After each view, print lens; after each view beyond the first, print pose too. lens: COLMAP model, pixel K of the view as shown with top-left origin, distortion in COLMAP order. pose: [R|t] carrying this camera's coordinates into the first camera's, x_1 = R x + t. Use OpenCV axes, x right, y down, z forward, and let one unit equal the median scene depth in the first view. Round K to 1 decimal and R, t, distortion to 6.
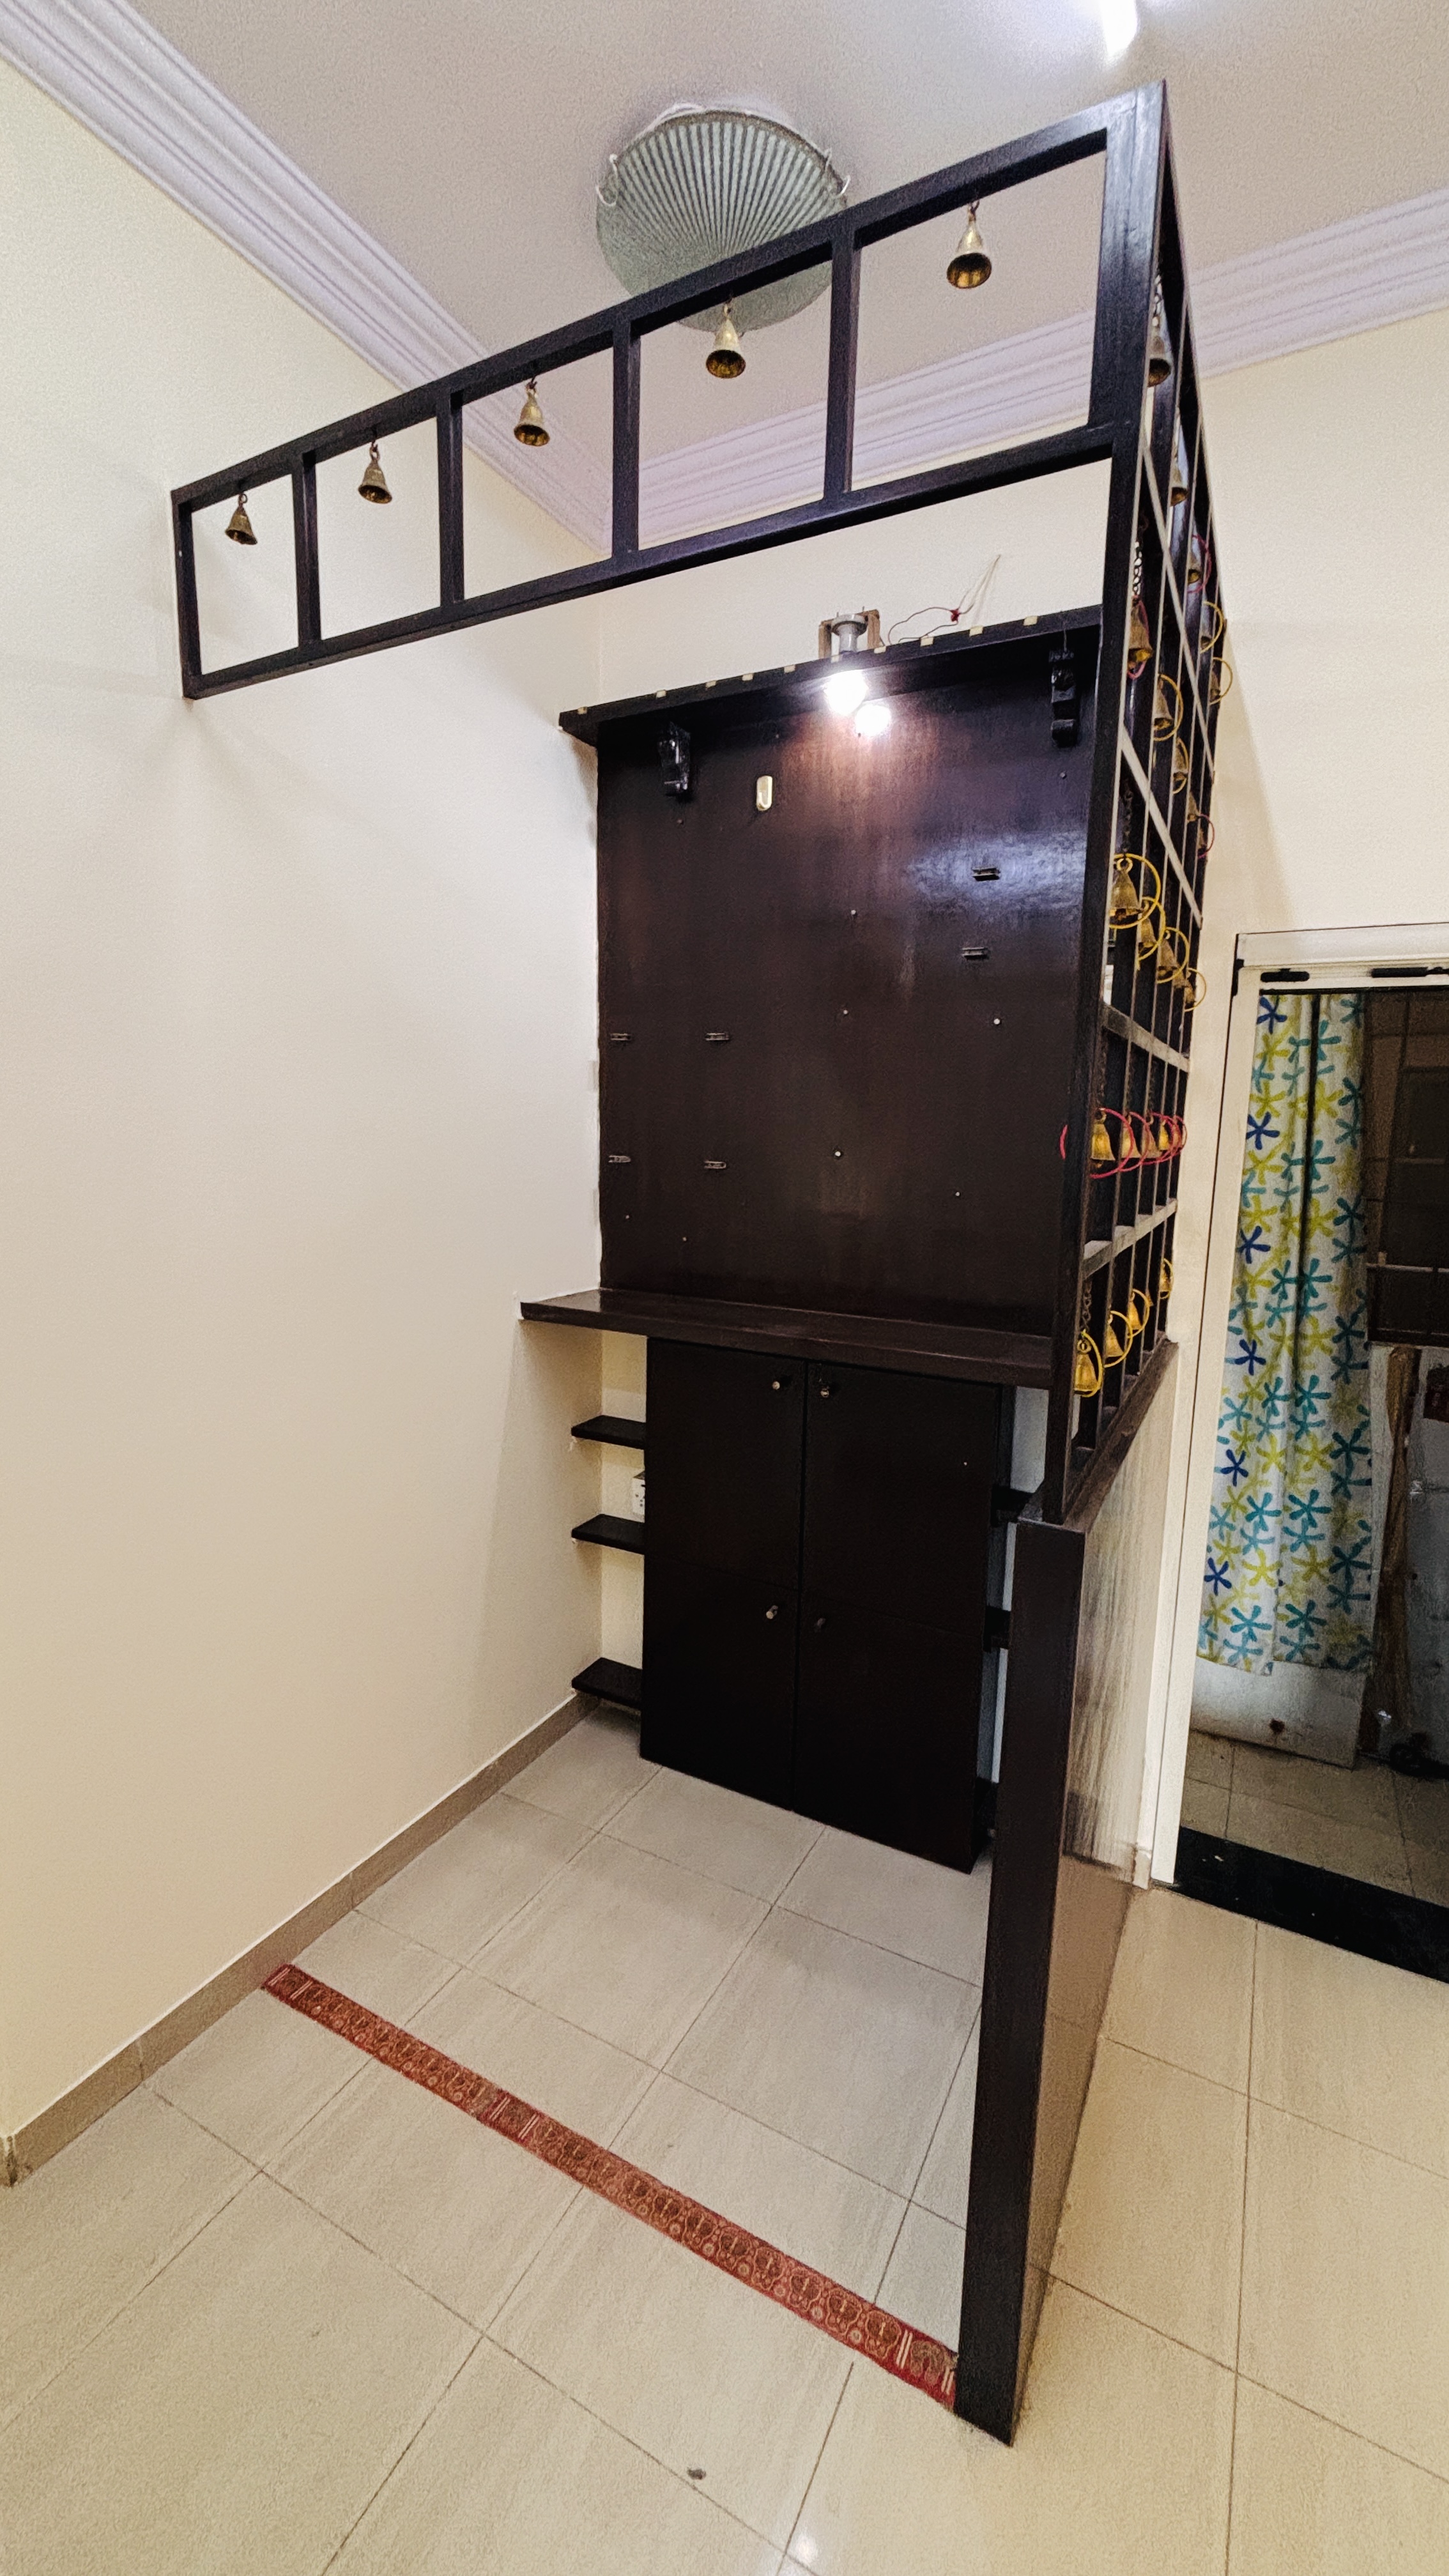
lens RADIAL K [[1036.9, 0, 731.2], [0, 1036.9, 1283.5], [0, 0, 1]] dist [-0.001311, 0.002139]
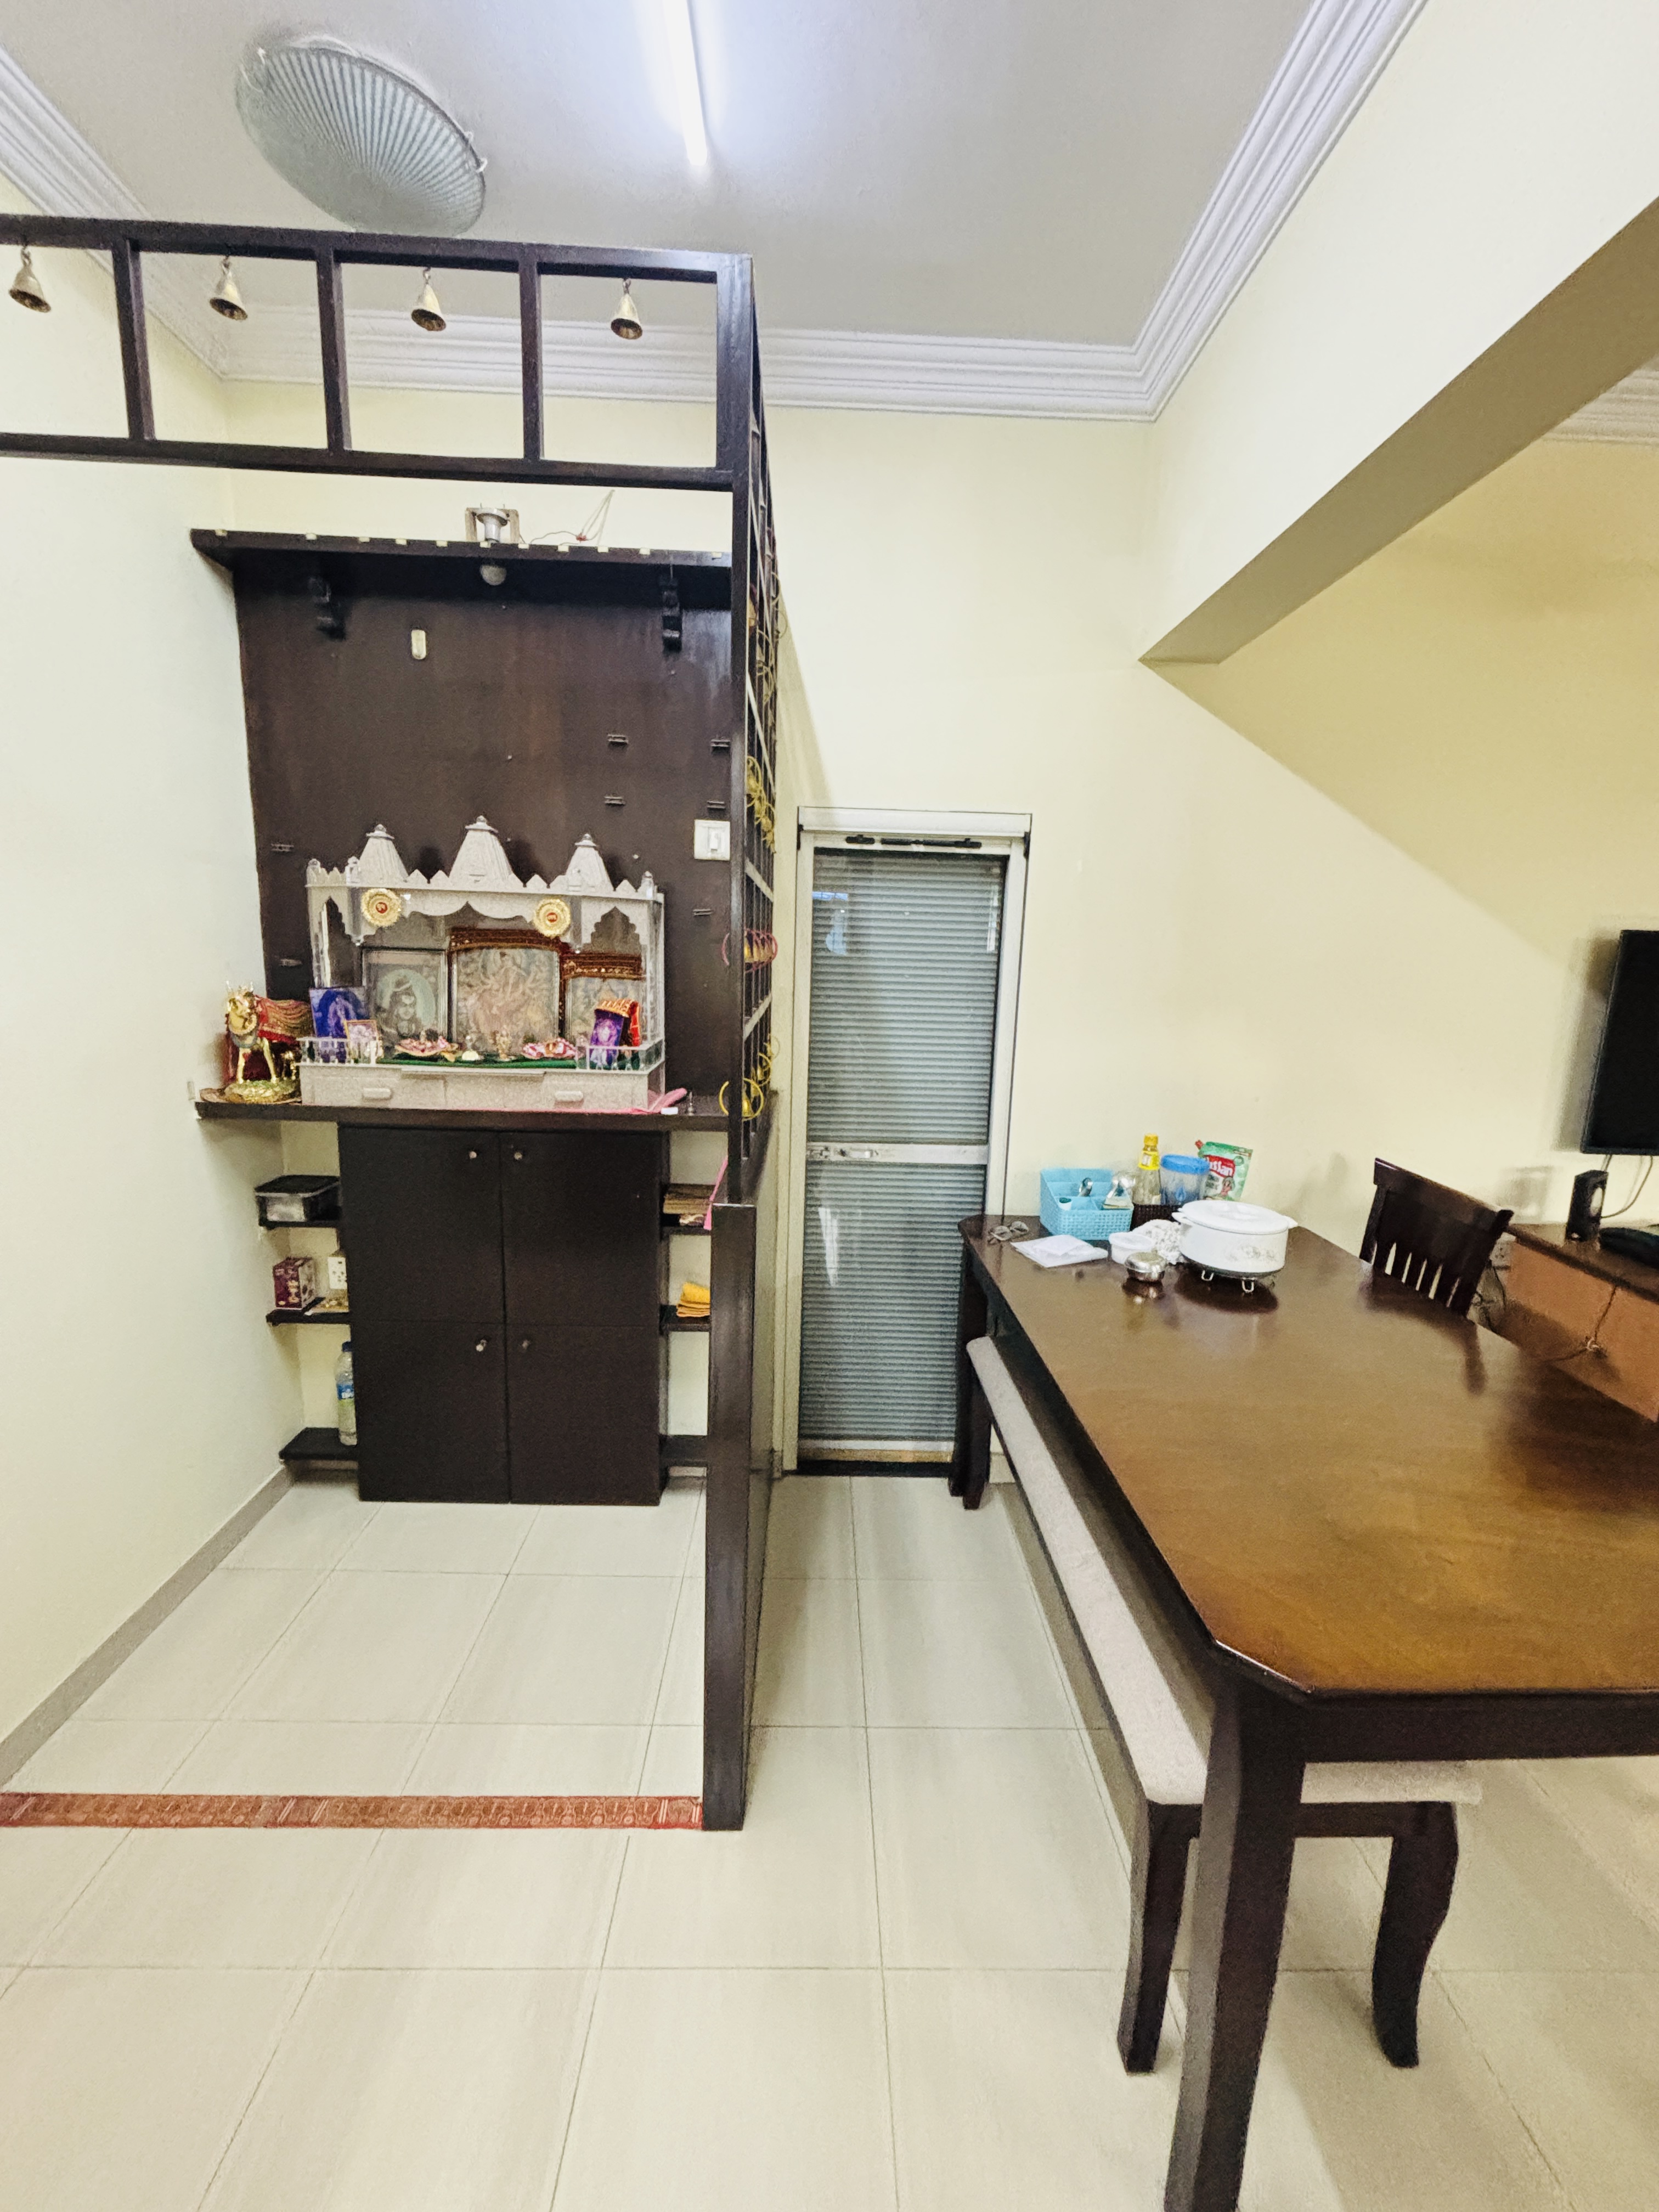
lens RADIAL K [[890.9, 0, 830.3], [0, 890.9, 1101.9], [0, 0, 1]] dist [0.006914, -0.000705]
pose [[0.871868, -0.076346, 0.483754, -0.126224], [0.061582, 0.997025, 0.046361, 0.022535], [-0.485854, -0.010630, 0.873975, -0.134078]]
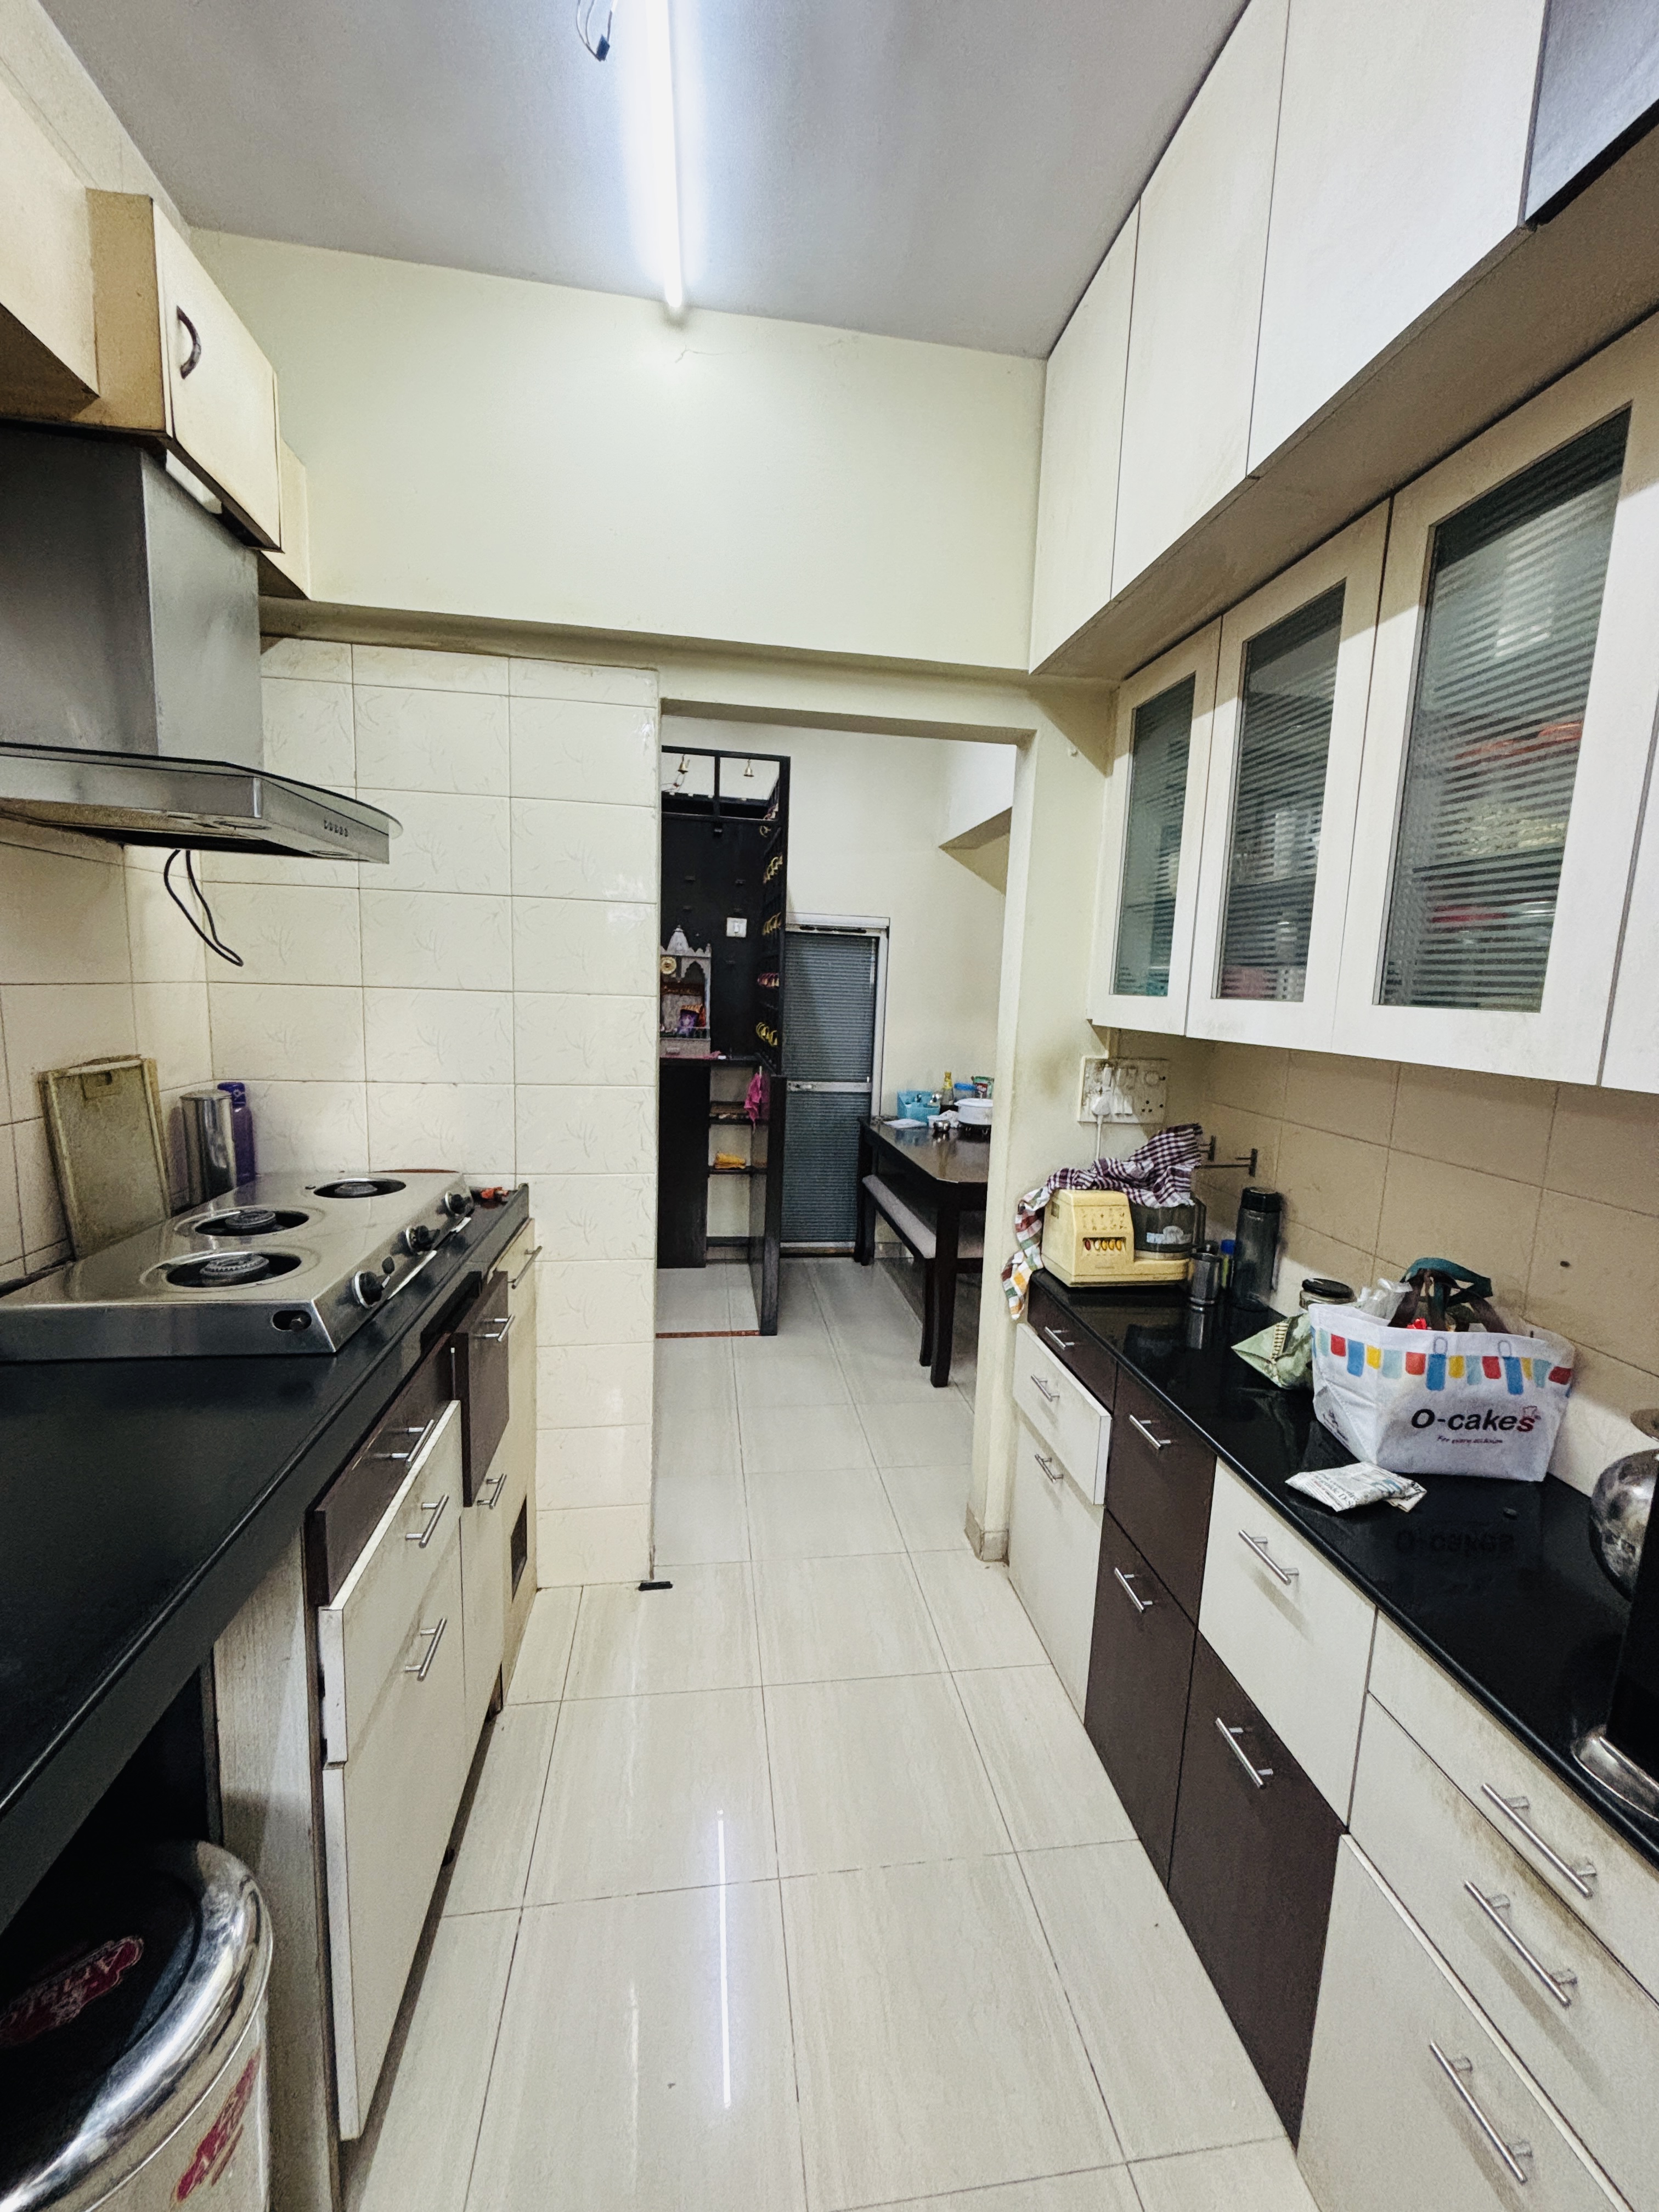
lens RADIAL K [[890.9, 0, 827.1], [0, 890.9, 1104.6], [0, 0, 1]] dist [0.006914, -0.000705]
pose [[0.798596, -0.072791, 0.597449, -1.142451], [0.067802, 0.997221, 0.030869, 0.170180], [-0.598036, 0.015856, 0.801313, -1.325537]]
